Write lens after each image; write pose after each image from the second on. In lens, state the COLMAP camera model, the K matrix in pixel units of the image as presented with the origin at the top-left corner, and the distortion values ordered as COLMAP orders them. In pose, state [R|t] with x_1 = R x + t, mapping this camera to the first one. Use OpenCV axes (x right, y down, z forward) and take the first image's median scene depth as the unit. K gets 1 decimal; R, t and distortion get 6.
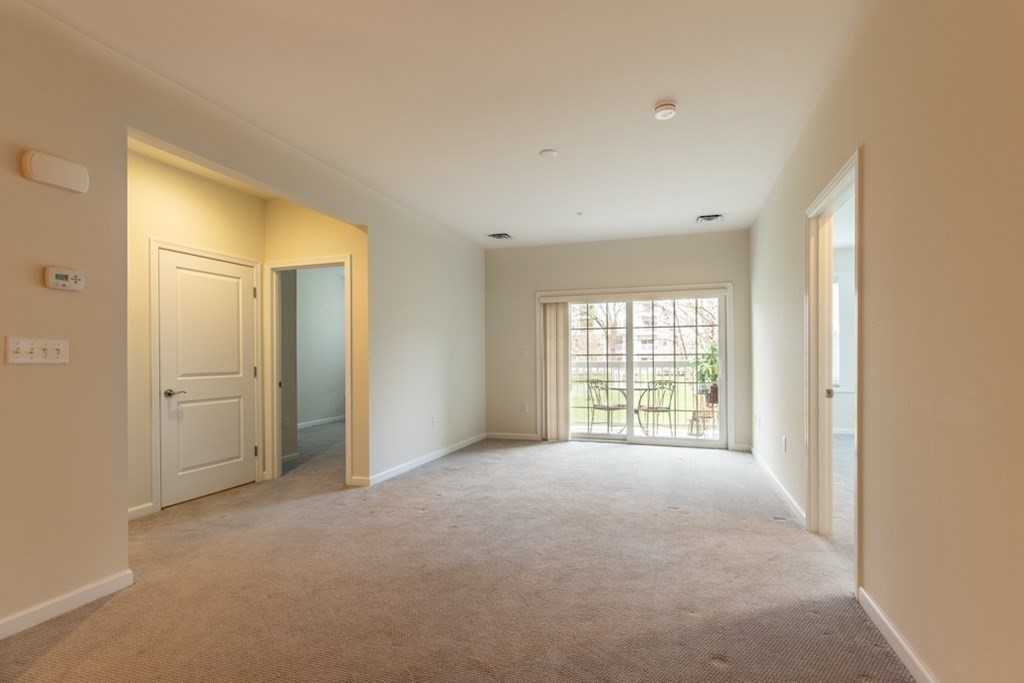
lens RADIAL K [[481.4, 0, 534.3], [0, 481.4, 358.6], [0, 0, 1]] dist [0.014481, -0.000065]
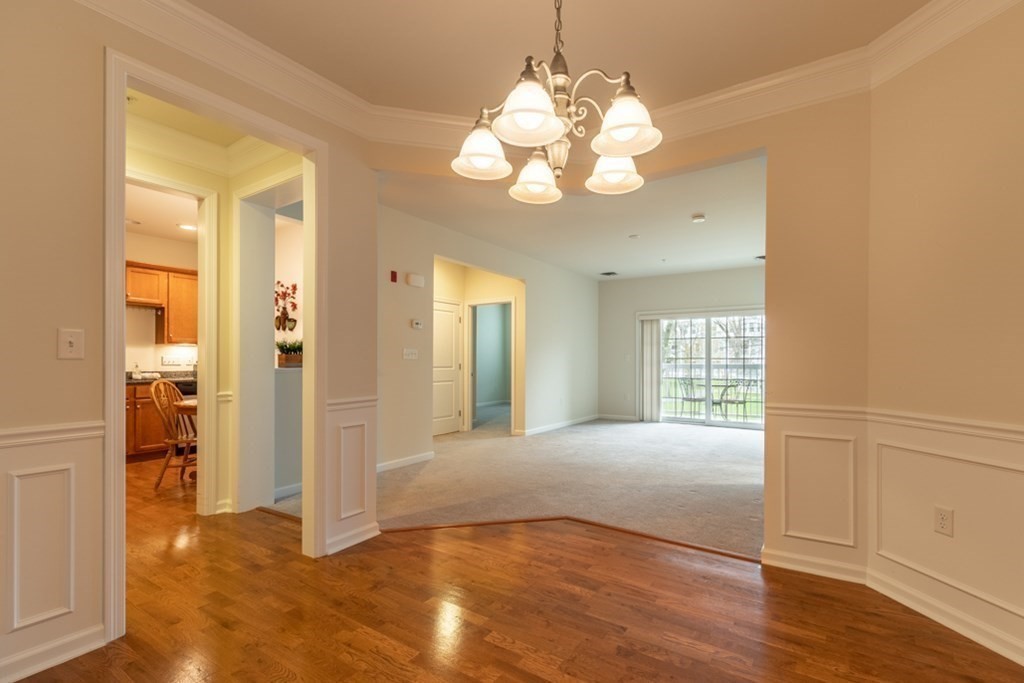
lens RADIAL K [[472.7, 0, 523.2], [0, 472.7, 358.9], [0, 0, 1]] dist [0.002115, 0.000347]
pose [[0.963669, 0.008074, -0.266977, 0.070109], [-0.009754, 0.999940, -0.004967, 0.005892], [0.266921, 0.007391, 0.963690, -0.477469]]
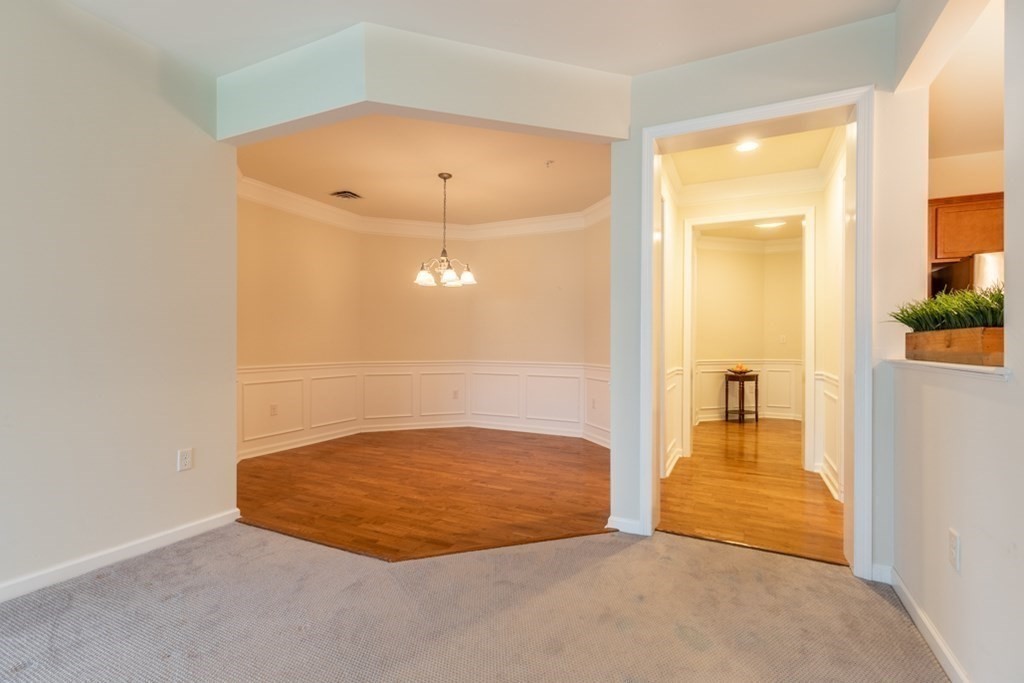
lens RADIAL K [[471.5, 0, 512.0], [0, 471.5, 341.5], [0, 0, 1]] dist [0.002782, 0.000211]
pose [[-0.988525, 0.002072, 0.151046, -0.233161], [0.002410, 0.999995, 0.002057, 0.003679], [-0.151041, 0.002397, -0.988525, 0.607778]]
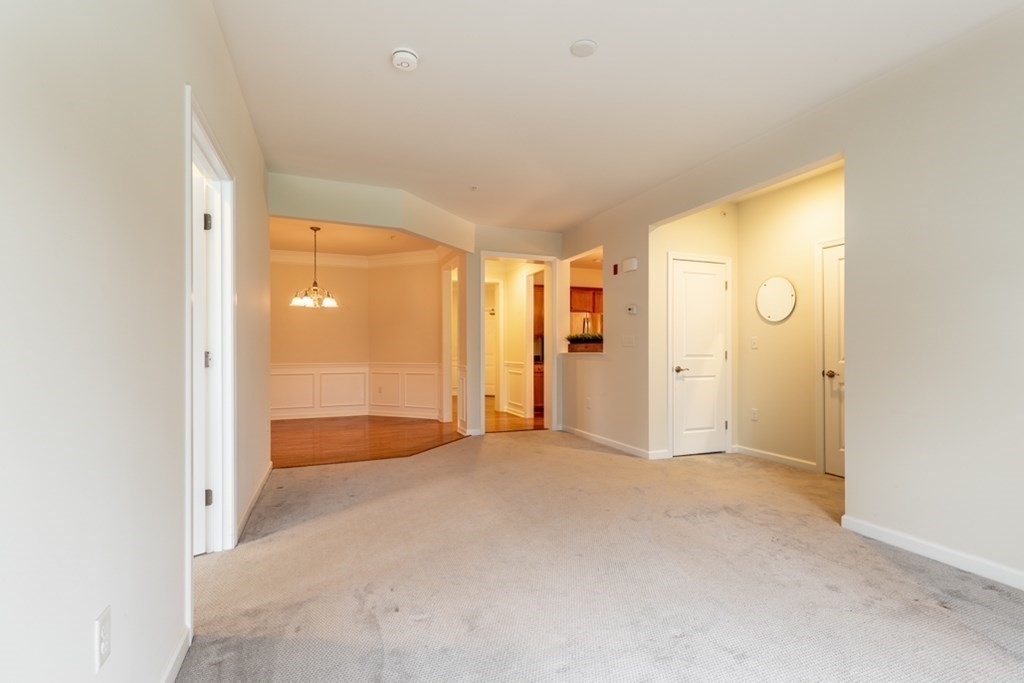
lens RADIAL K [[481.9, 0, 519.9], [0, 481.9, 345.0], [0, 0, 1]] dist [0.002258, 0.000397]
pose [[-0.774563, 0.004285, -0.632482, 0.383185], [0.004892, 0.999988, 0.000784, -0.000144], [0.632478, -0.002487, -0.774574, 1.046040]]
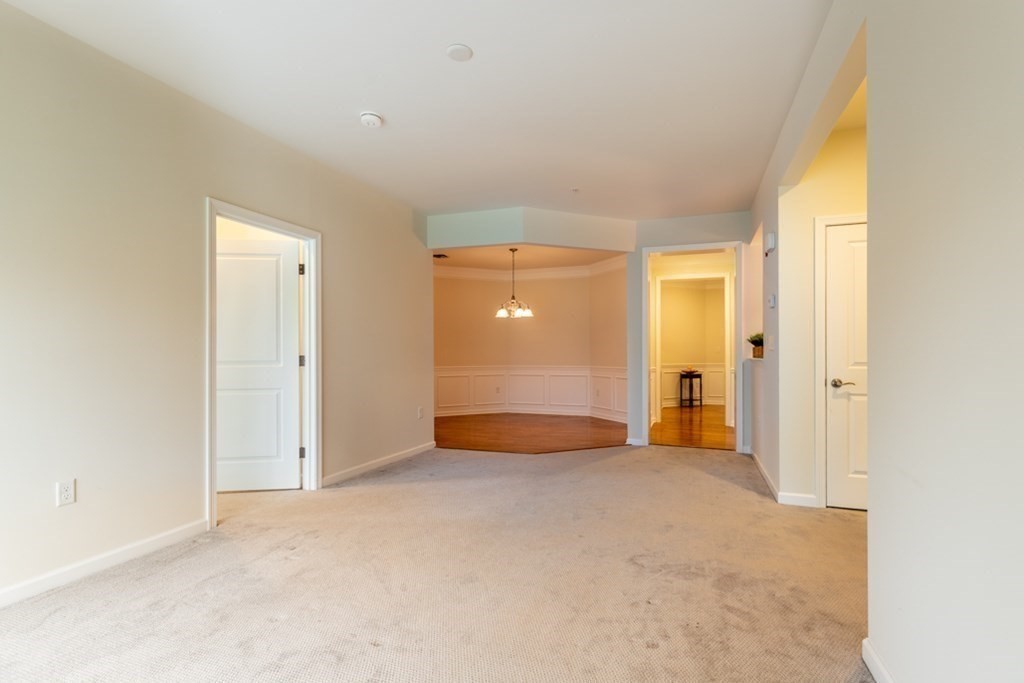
lens RADIAL K [[485.4, 0, 517.1], [0, 485.4, 352.4], [0, 0, 1]] dist [-0.001000, -0.000117]
pose [[-0.998902, 0.008800, 0.046008, -0.058922], [0.008892, 0.999959, 0.001798, 0.002684], [-0.045990, 0.002205, -0.998939, 1.194456]]
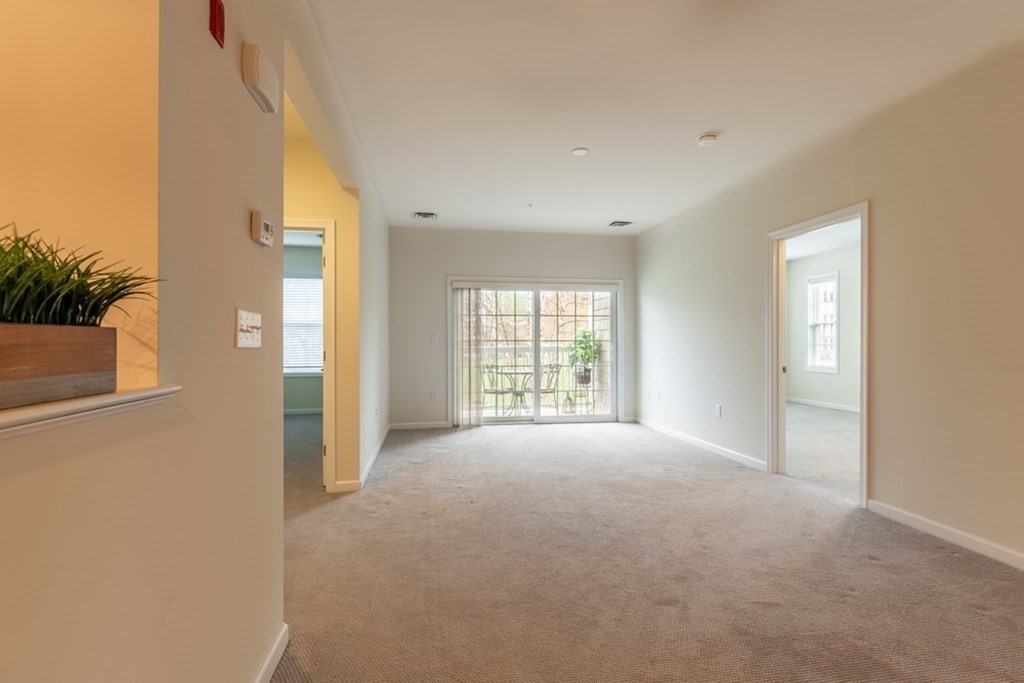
lens RADIAL K [[481.9, 0, 519.9], [0, 481.9, 345.0], [0, 0, 1]] dist [0.002258, 0.000397]
pose [[0.887044, 0.001976, 0.461681, -0.408753], [-0.002045, 0.999998, -0.000350, 0.002527], [-0.461681, -0.000634, 0.887046, 0.083316]]
